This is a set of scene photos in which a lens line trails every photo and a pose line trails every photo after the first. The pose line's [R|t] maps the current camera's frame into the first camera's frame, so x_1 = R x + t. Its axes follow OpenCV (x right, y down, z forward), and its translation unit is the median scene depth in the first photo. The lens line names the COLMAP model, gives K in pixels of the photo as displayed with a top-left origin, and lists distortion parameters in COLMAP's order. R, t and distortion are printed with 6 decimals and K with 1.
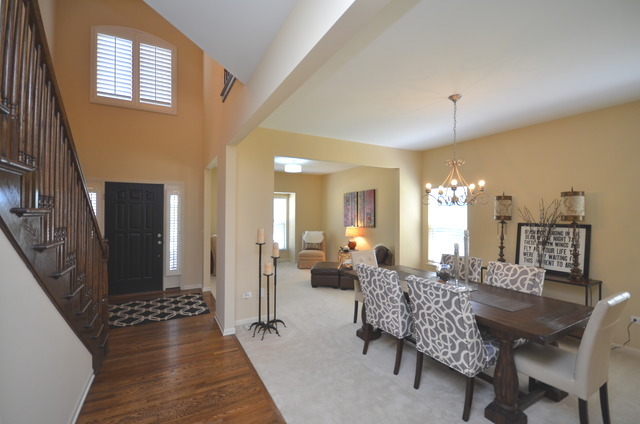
lens RADIAL K [[281.2, 0, 320.5], [0, 281.2, 209.3], [0, 0, 1]] dist [-0.000141, -0.003682]
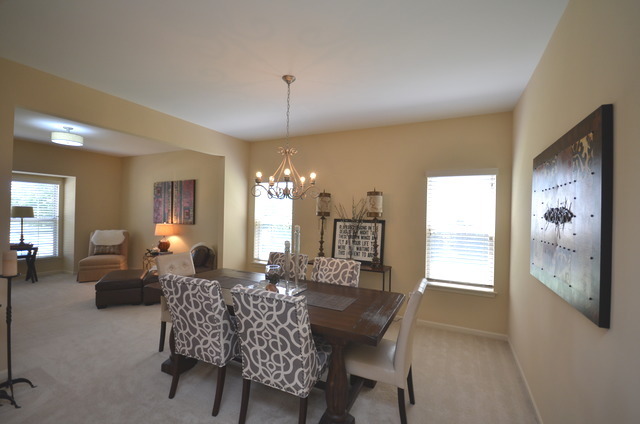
lens RADIAL K [[281.2, 0, 315.5], [0, 281.2, 214.4], [0, 0, 1]] dist [-0.000141, -0.003682]
pose [[0.830557, 0.010378, 0.556837, 0.046747], [-0.026917, 0.999406, 0.021522, 0.012777], [-0.556283, -0.032863, 0.830343, 0.169305]]
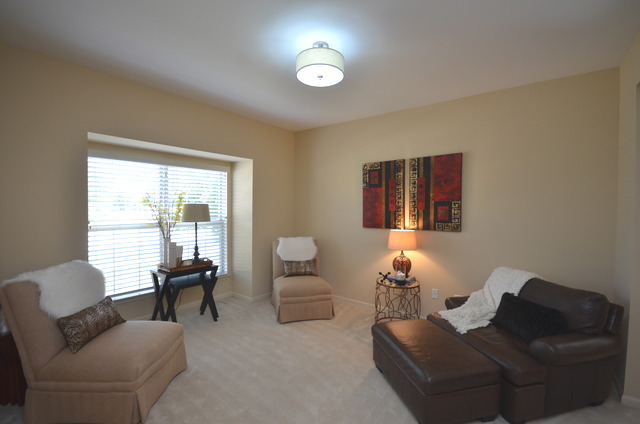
lens RADIAL K [[281.2, 0, 316.9], [0, 281.2, 211.6], [0, 0, 1]] dist [-0.000141, -0.003682]
pose [[0.924398, -0.005248, 0.381392, -0.465007], [-0.011679, 0.999047, 0.042055, 0.025428], [-0.381249, -0.043330, 0.923456, 1.329519]]
